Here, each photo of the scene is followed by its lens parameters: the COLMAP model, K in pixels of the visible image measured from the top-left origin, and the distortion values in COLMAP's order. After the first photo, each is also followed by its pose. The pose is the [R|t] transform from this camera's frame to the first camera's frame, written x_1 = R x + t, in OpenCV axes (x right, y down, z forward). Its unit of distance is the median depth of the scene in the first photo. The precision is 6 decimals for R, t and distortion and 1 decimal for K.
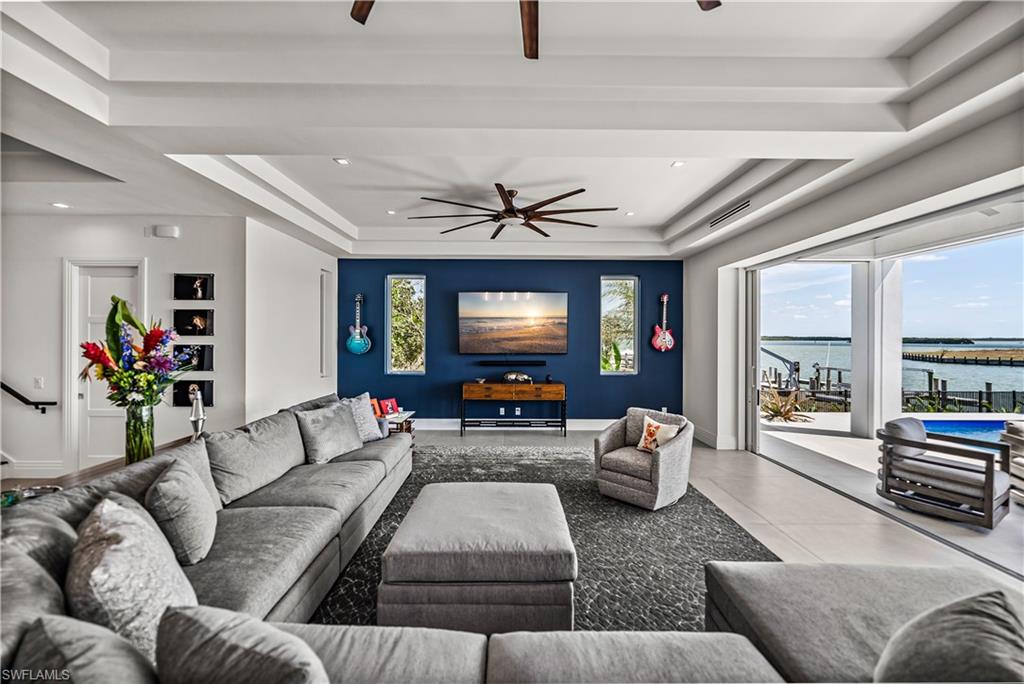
lens RADIAL K [[401.9, 0, 511.0], [0, 401.9, 338.0], [0, 0, 1]] dist [0.003231, 0.000013]
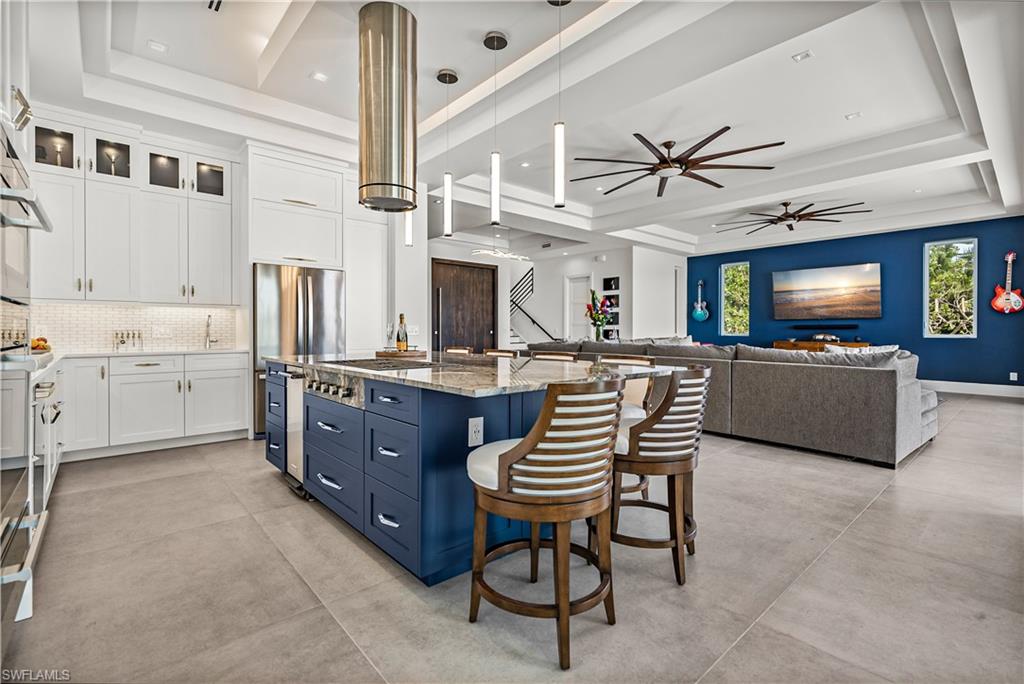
lens RADIAL K [[462.3, 0, 513.9], [0, 462.3, 334.3], [0, 0, 1]] dist [0.007614, -0.001718]
pose [[0.662164, 0.003832, -0.749349, 0.464988], [0.001995, 0.999974, 0.006876, 0.080031], [0.749356, -0.006048, 0.662140, -0.665891]]
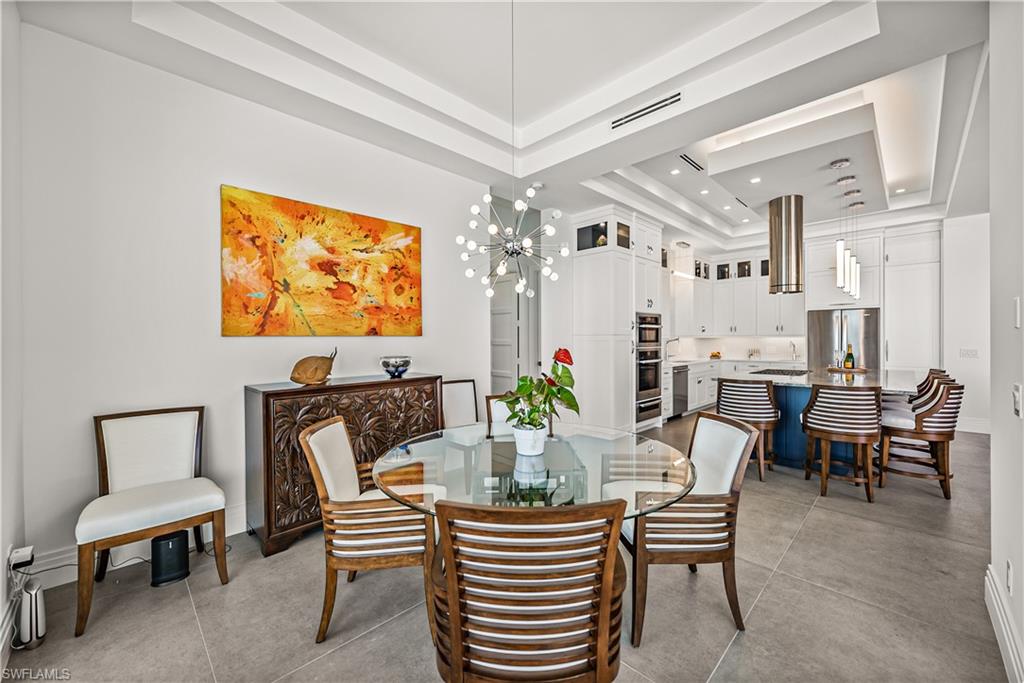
lens RADIAL K [[401.9, 0, 509.5], [0, 401.9, 336.6], [0, 0, 1]] dist [0.003231, 0.000013]
pose [[-0.714087, -0.003841, -0.700046, 0.955222], [0.001673, 0.999973, -0.007193, 0.048078], [0.700055, -0.006308, -0.714061, -0.287647]]
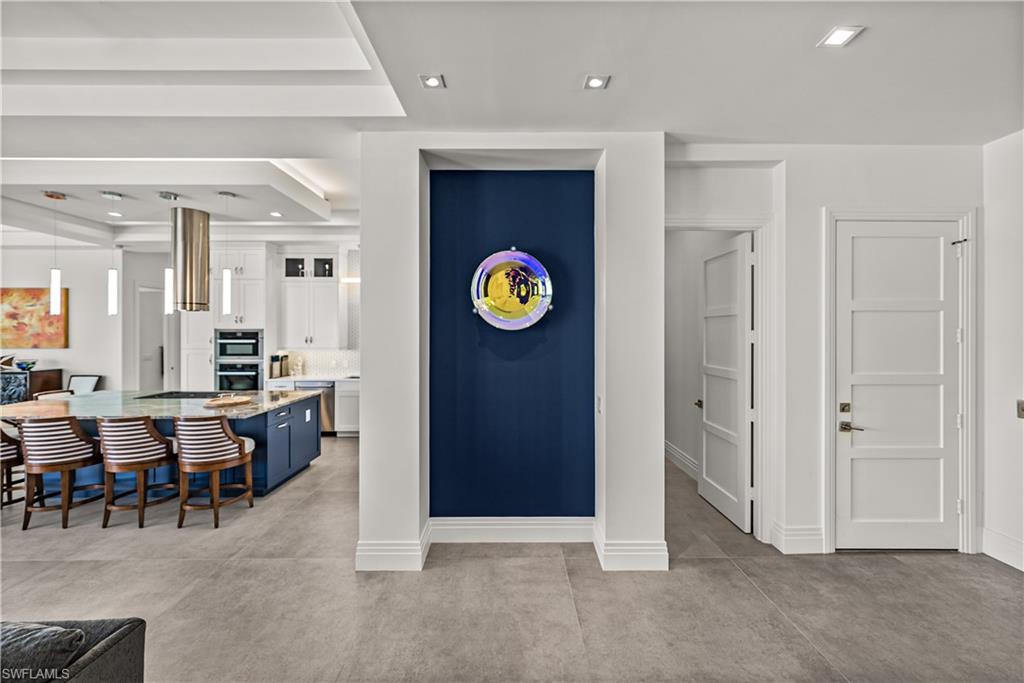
lens RADIAL K [[401.9, 0, 517.6], [0, 401.9, 331.7], [0, 0, 1]] dist [0.003231, 0.000013]
pose [[-0.999994, -0.003432, 0.000183, -0.517942], [-0.003432, 0.999993, 0.001651, -0.005643], [-0.000189, 0.001650, -0.999999, 0.248139]]
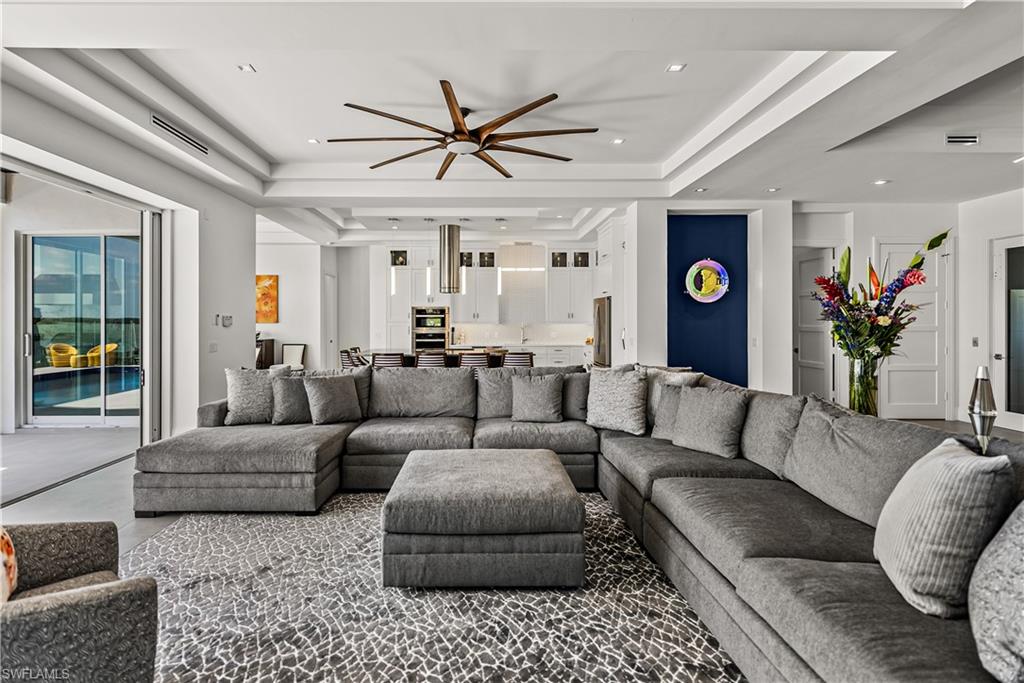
lens RADIAL K [[509.7, 0, 489.6], [0, 509.7, 320.6], [0, 0, 1]] dist [0.000910, 0.004406]
pose [[-0.999950, -0.002198, -0.009727, -0.031695], [-0.002205, 0.999997, 0.000755, 0.032642], [0.009725, 0.000777, -0.999952, 0.877256]]
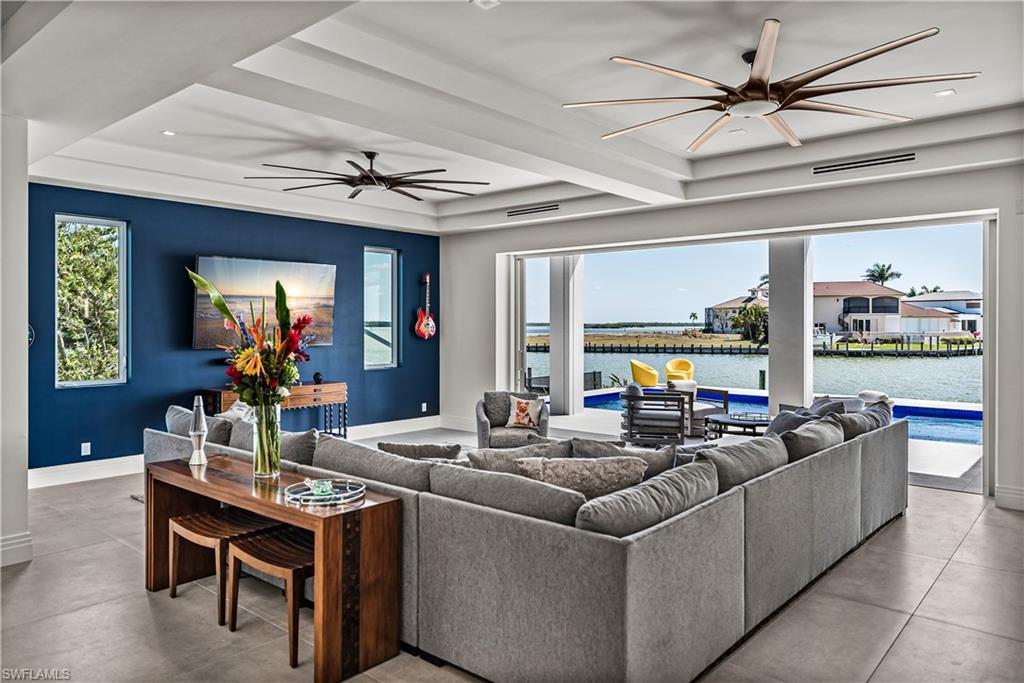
lens RADIAL K [[694.2, 0, 514.2], [0, 694.2, 326.5], [0, 0, 1]] dist [0.001208, -0.003570]
pose [[0.655691, -0.005050, 0.755013, -0.687200], [0.002071, 0.999986, 0.004890, -0.001196], [-0.755027, -0.001643, 0.655692, -0.147044]]
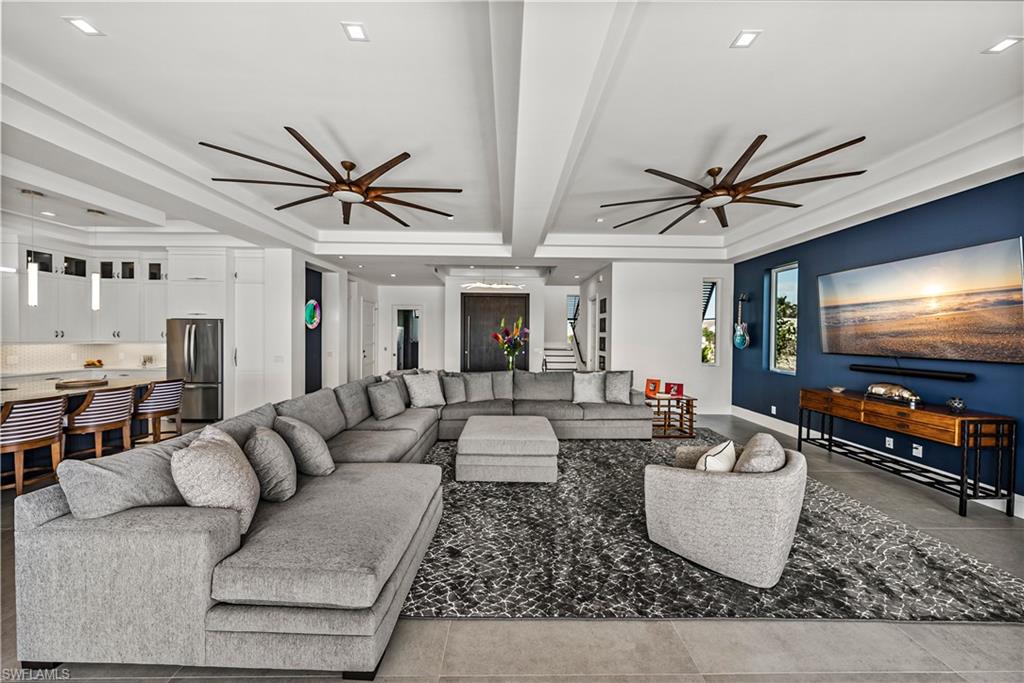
lens RADIAL K [[353.8, 0, 515.7], [0, 353.8, 339.7], [0, 0, 1]] dist [-0.007011, 0.000371]
pose [[0.011844, 0.008649, -0.999892, 0.599982], [-0.008940, 0.999924, 0.008544, 0.013814], [0.999890, 0.008838, 0.011921, 0.410494]]
